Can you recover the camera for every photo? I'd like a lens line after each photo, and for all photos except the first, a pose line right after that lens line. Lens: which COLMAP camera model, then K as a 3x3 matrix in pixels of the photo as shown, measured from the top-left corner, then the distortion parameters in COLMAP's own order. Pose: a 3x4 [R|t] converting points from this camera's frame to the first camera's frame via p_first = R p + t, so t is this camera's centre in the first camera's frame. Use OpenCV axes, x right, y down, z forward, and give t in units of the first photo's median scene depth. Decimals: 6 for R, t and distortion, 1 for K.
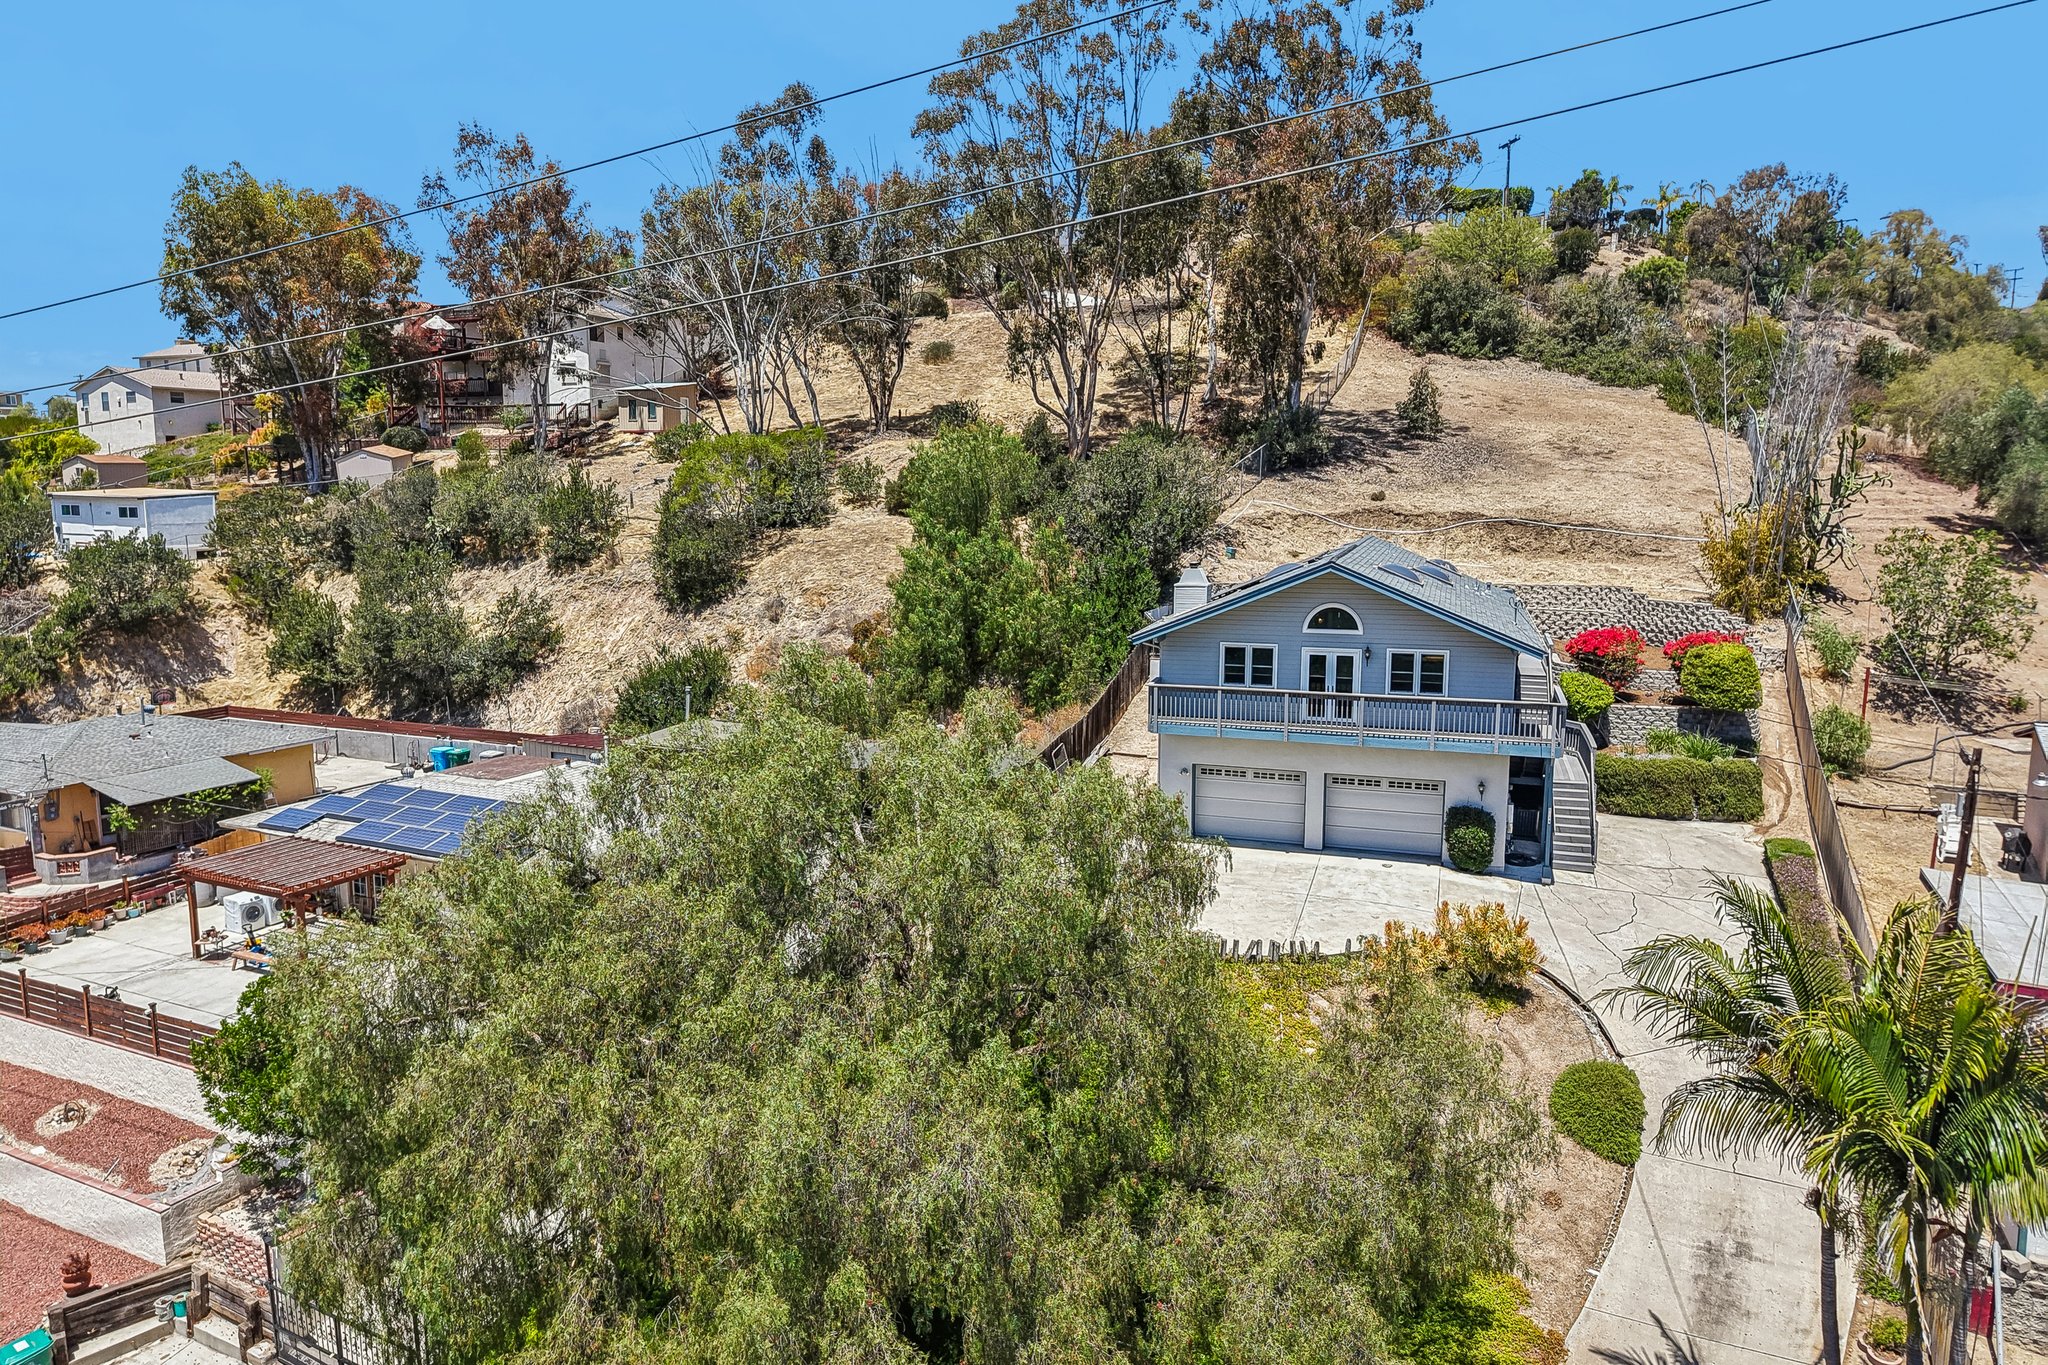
lens RADIAL K [[1386.8, 0, 1004.3], [0, 1386.8, 648.5], [0, 0, 1]] dist [0.031172, -0.026878]
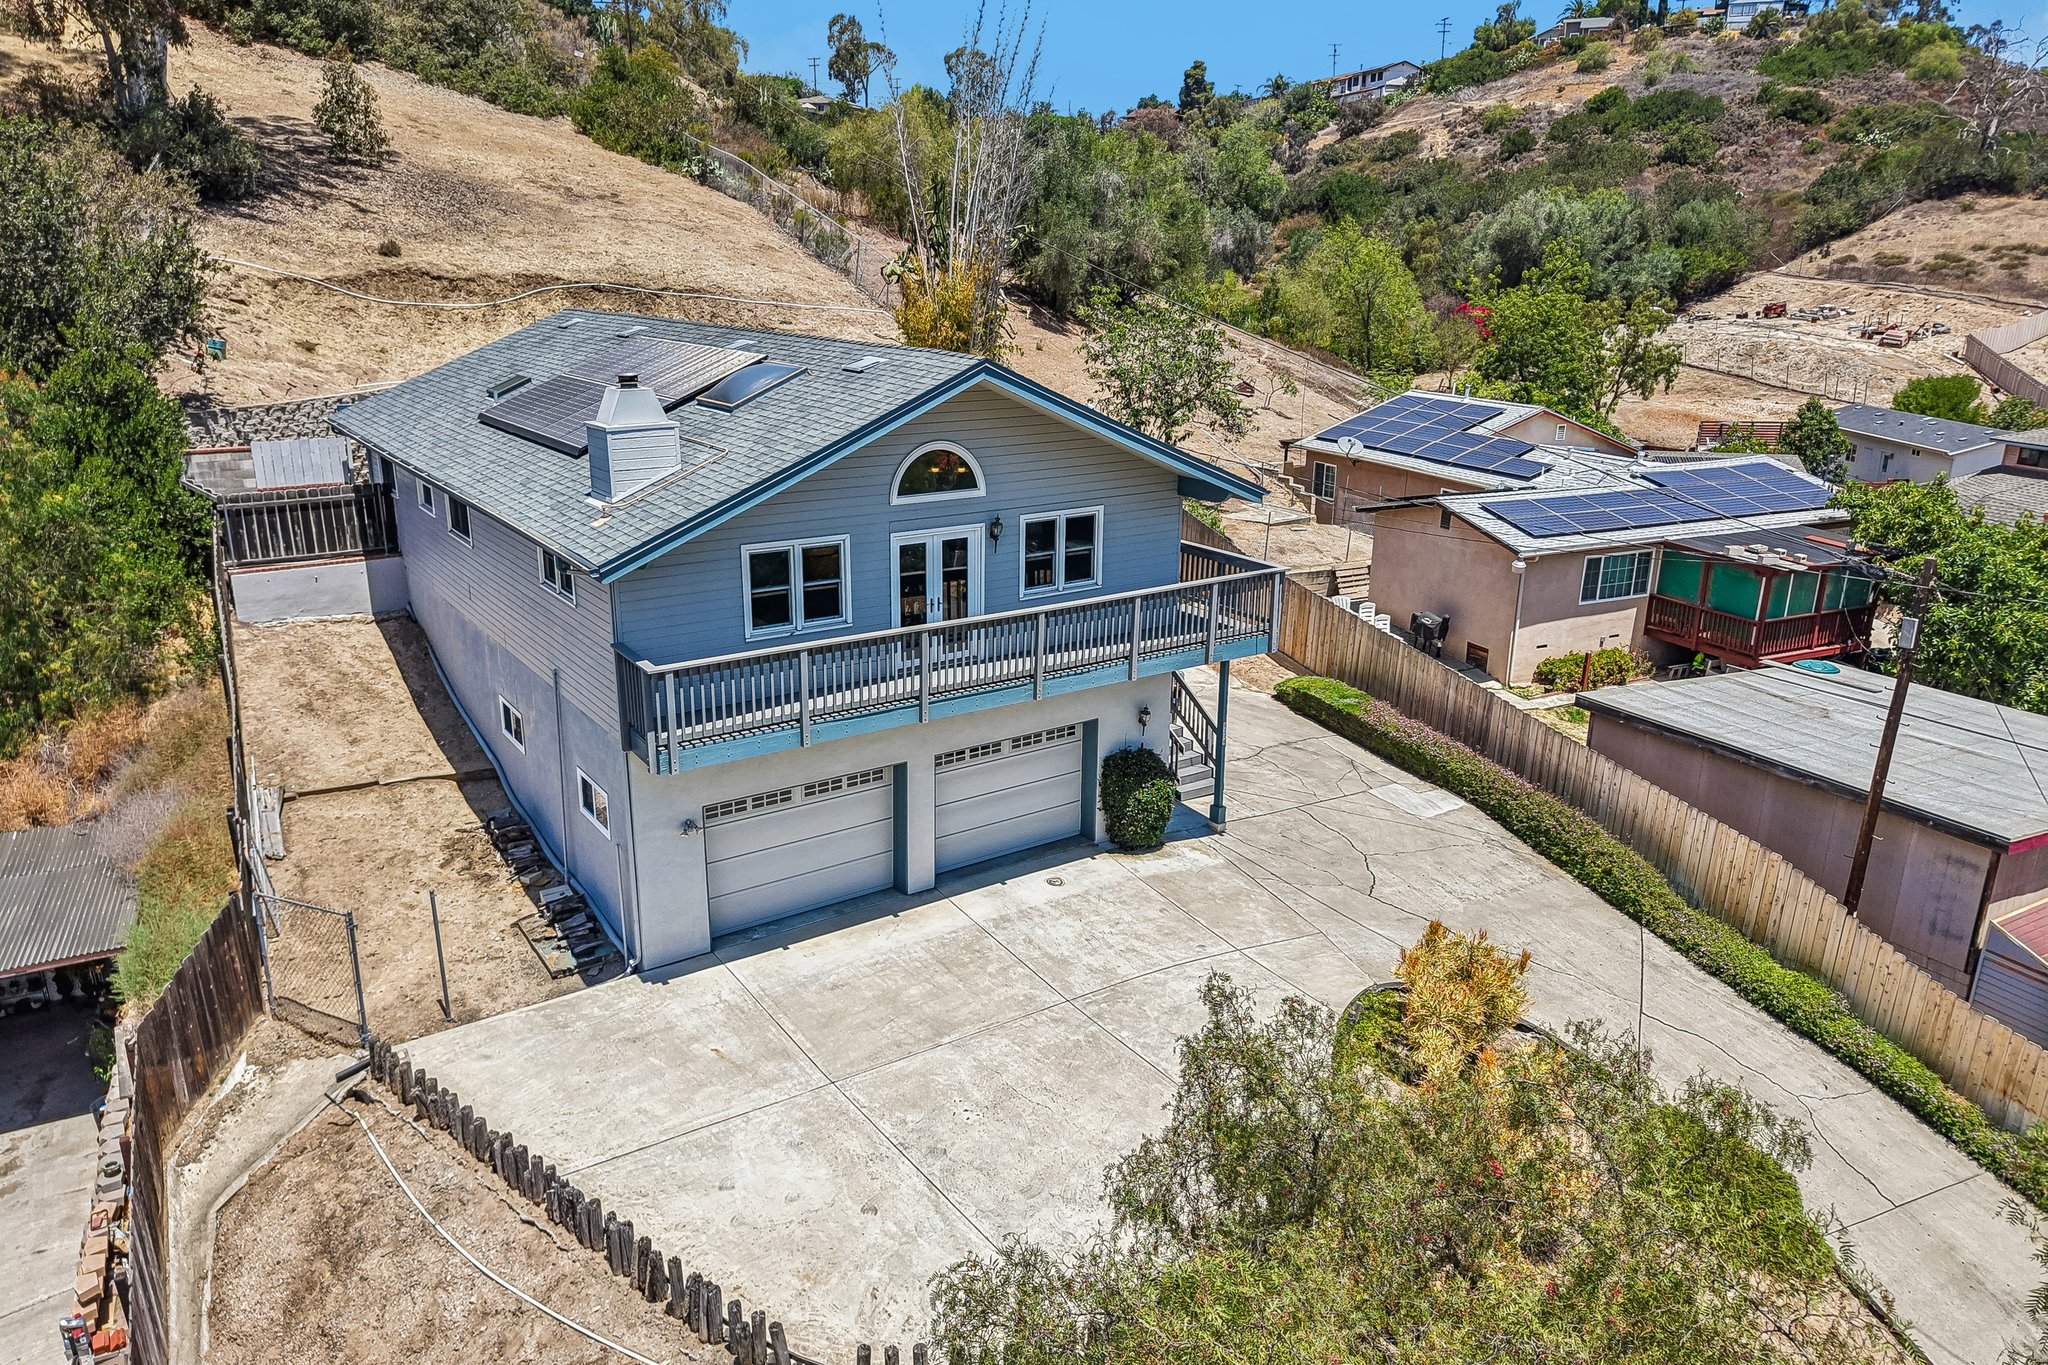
lens RADIAL K [[1369.4, 0, 1034.0], [0, 1369.4, 685.7], [0, 0, 1]] dist [0.033567, -0.047039]
pose [[0.601519, -0.232843, 0.764172, -0.113900], [0.088283, 0.970096, 0.226096, -0.041836], [-0.793965, -0.068538, 0.604087, 0.486477]]
